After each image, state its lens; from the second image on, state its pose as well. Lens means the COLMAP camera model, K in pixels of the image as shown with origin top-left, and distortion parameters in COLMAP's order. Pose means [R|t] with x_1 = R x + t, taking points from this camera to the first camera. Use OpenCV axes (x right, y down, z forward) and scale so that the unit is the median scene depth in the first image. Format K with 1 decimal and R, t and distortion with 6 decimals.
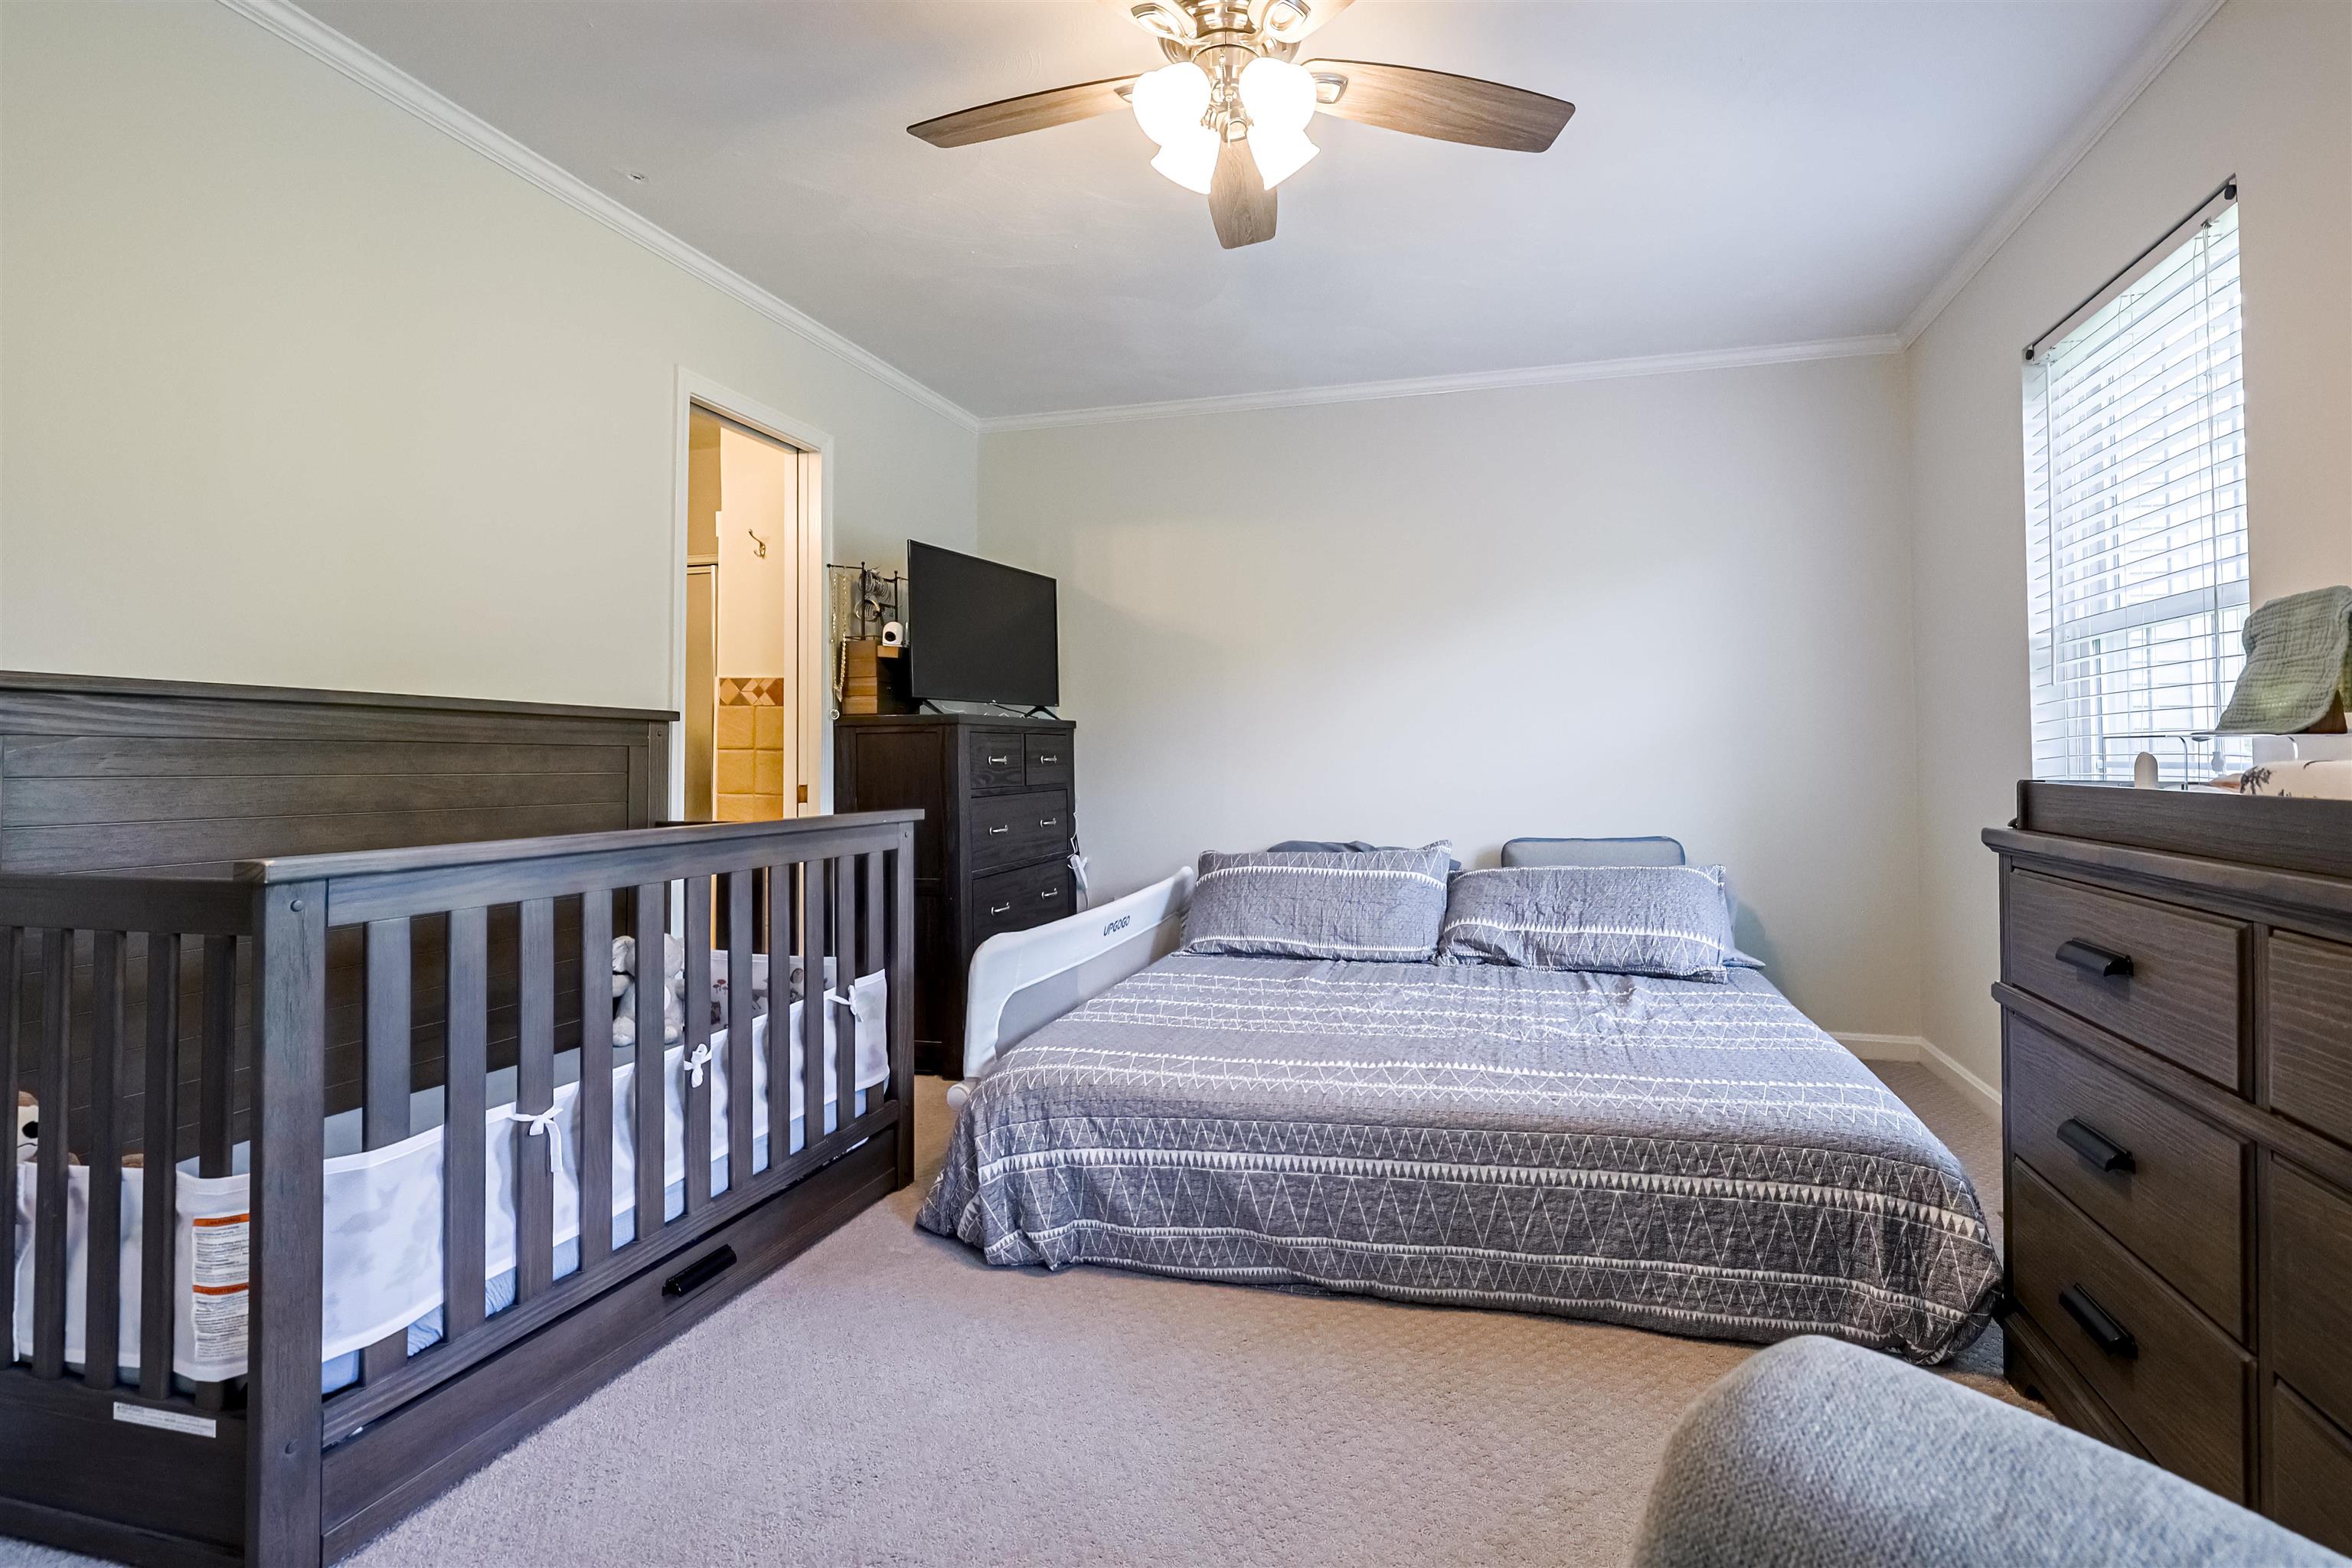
lens RADIAL K [[1049.5, 0, 1182.8], [0, 1049.5, 736.2], [0, 0, 1]] dist [0.001217, -0.000754]
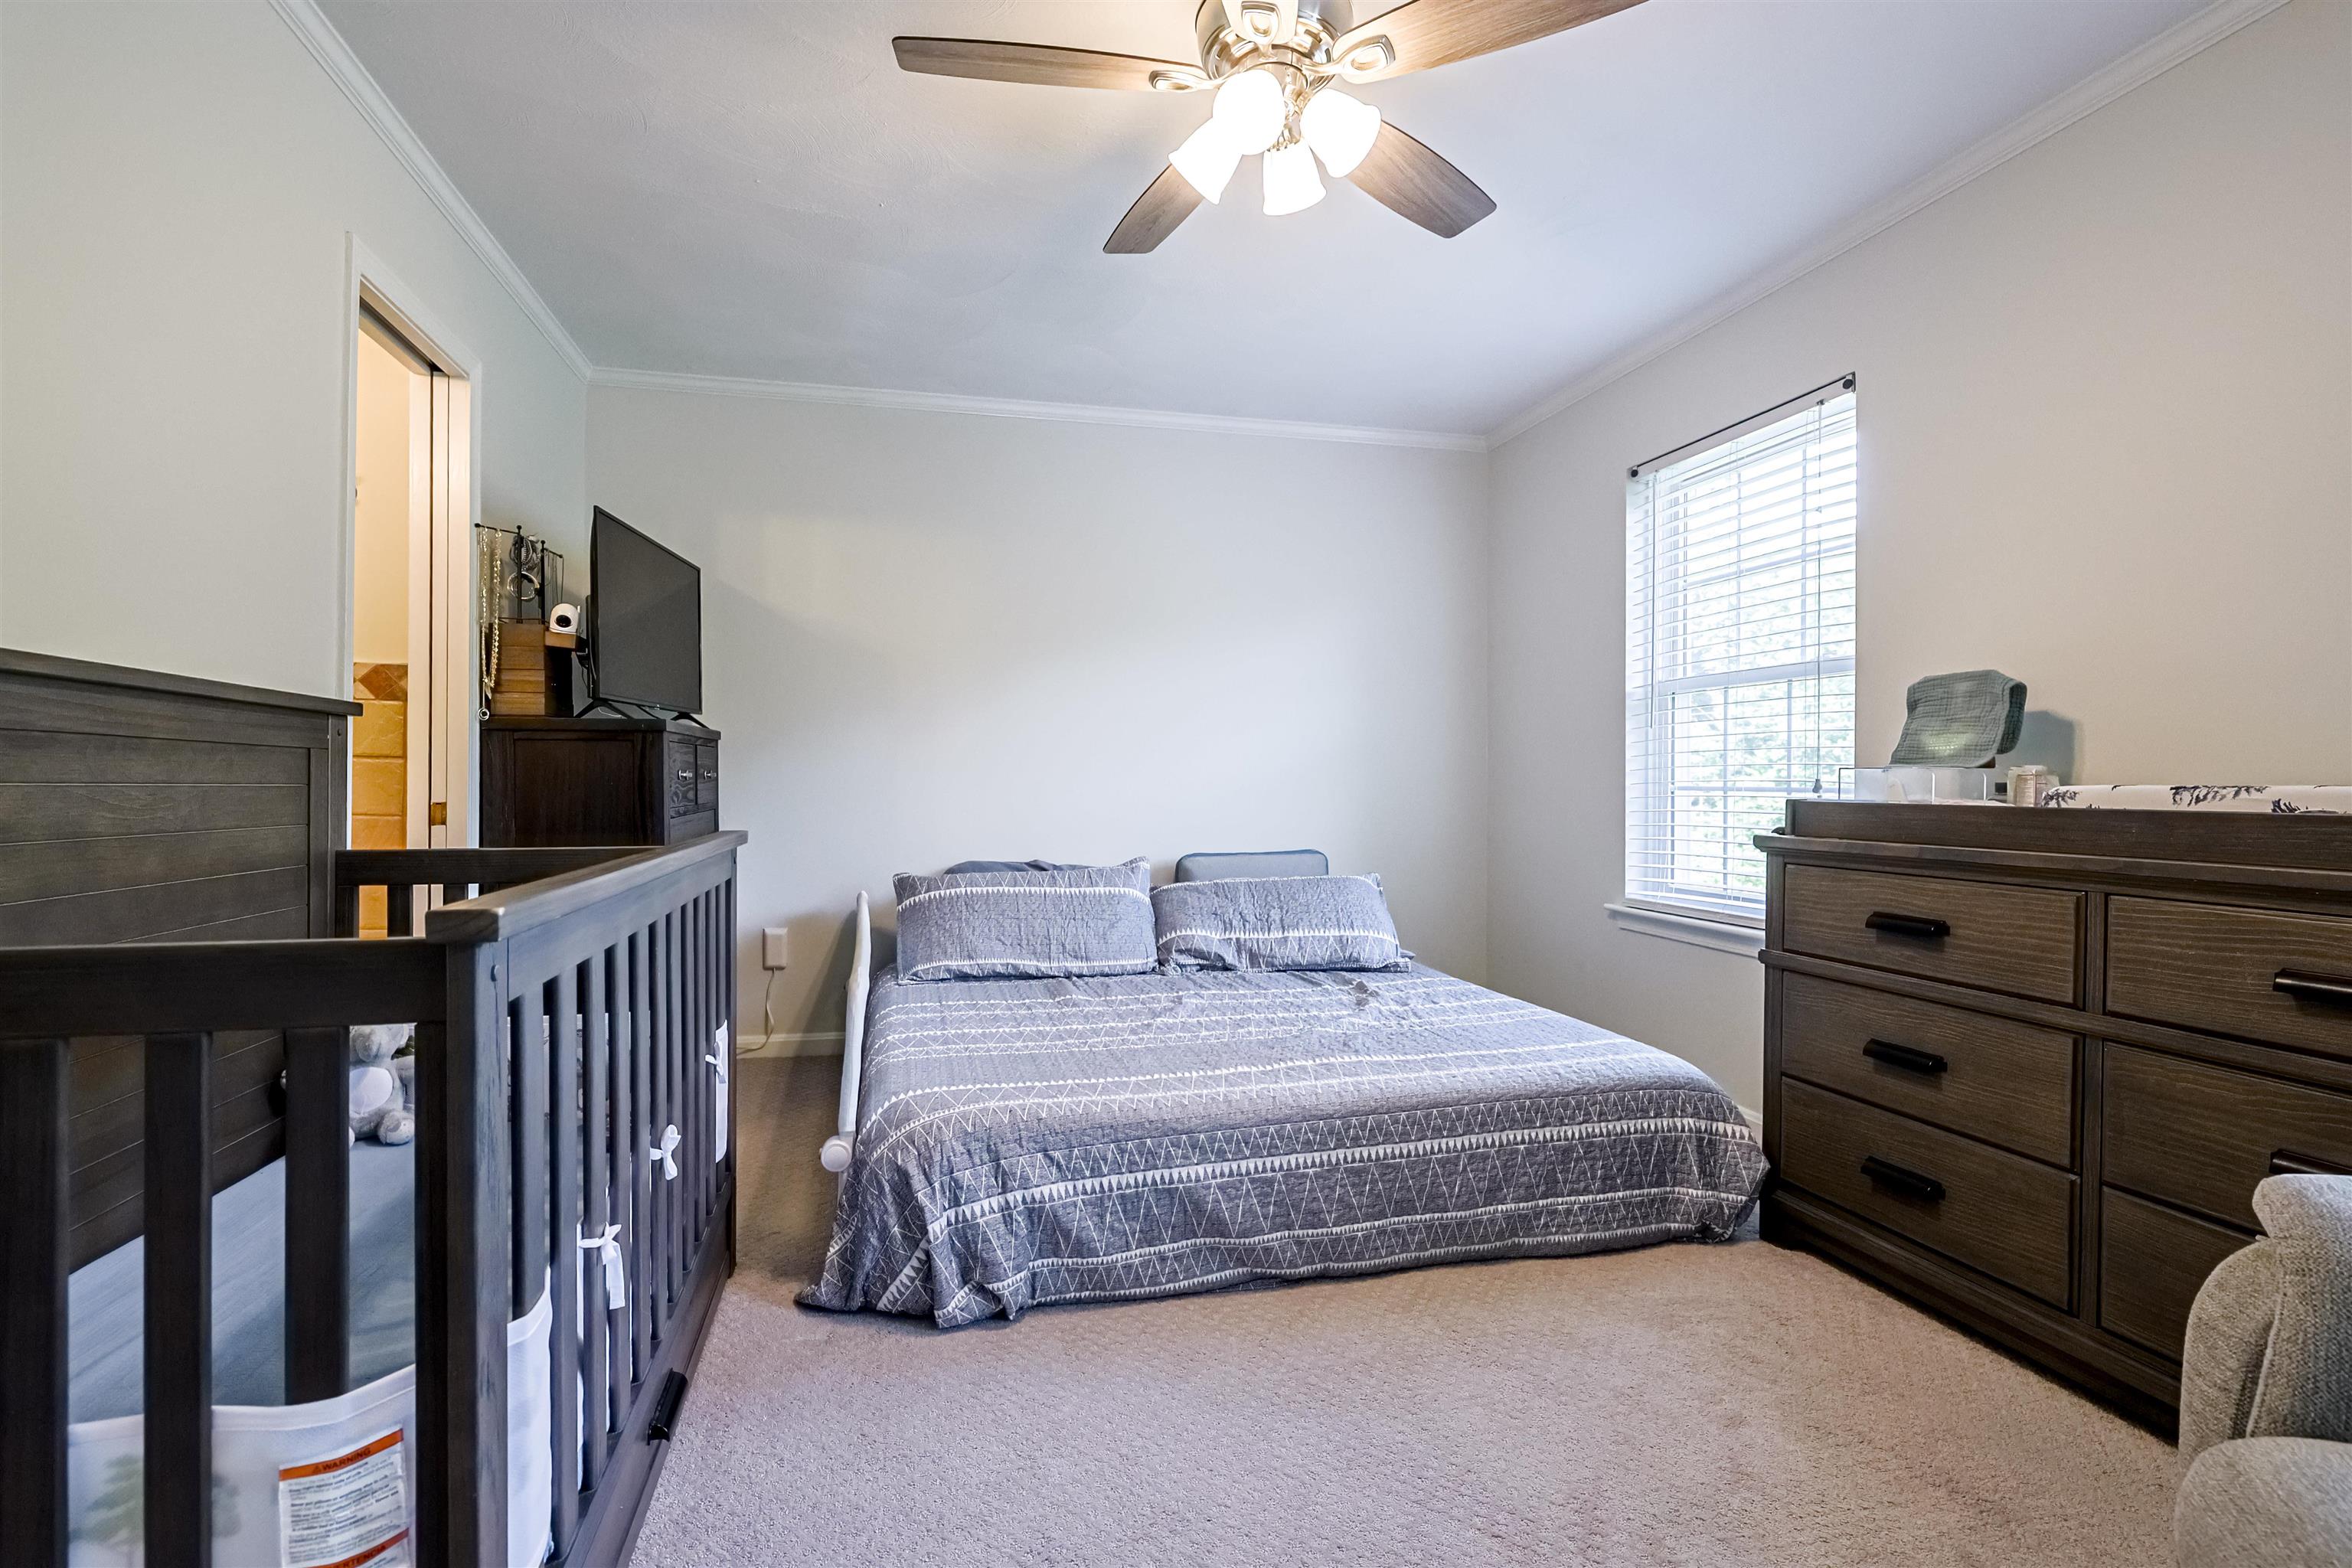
lens RADIAL K [[1046.8, 0, 1176.0], [0, 1046.8, 784.0], [0, 0, 1]] dist [-0.001162, -0.000121]
pose [[0.898689, 0.009654, 0.438479, -0.417051], [-0.020921, 0.999563, 0.020872, 0.009160], [-0.438086, -0.027931, 0.898499, 0.113833]]
